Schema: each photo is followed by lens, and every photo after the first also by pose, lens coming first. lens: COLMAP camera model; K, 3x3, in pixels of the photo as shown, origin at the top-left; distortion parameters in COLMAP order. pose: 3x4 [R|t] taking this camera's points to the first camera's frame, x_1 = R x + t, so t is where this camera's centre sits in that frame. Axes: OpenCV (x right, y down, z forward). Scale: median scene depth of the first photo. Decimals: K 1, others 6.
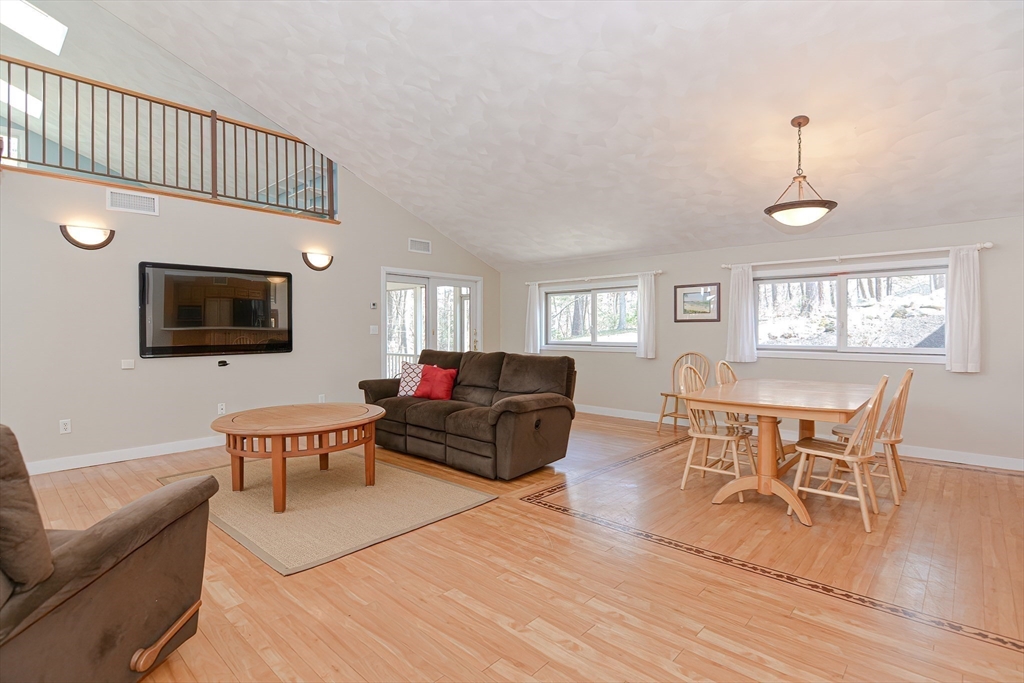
lens RADIAL K [[494.4, 0, 516.6], [0, 494.4, 334.8], [0, 0, 1]] dist [-0.001093, -0.006180]
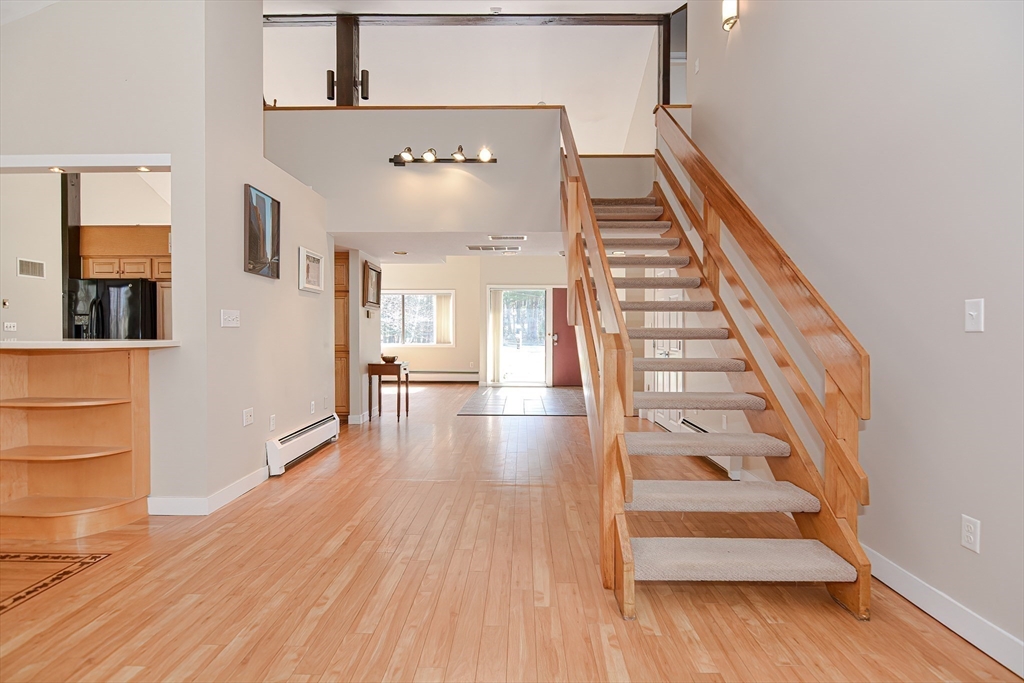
lens RADIAL K [[494.4, 0, 515.9], [0, 494.4, 341.4], [0, 0, 1]] dist [-0.001093, -0.006180]
pose [[-0.664244, -0.012107, 0.747418, -0.253783], [0.006287, 0.999743, 0.021782, 0.017676], [-0.747489, 0.019168, -0.663997, 0.405456]]
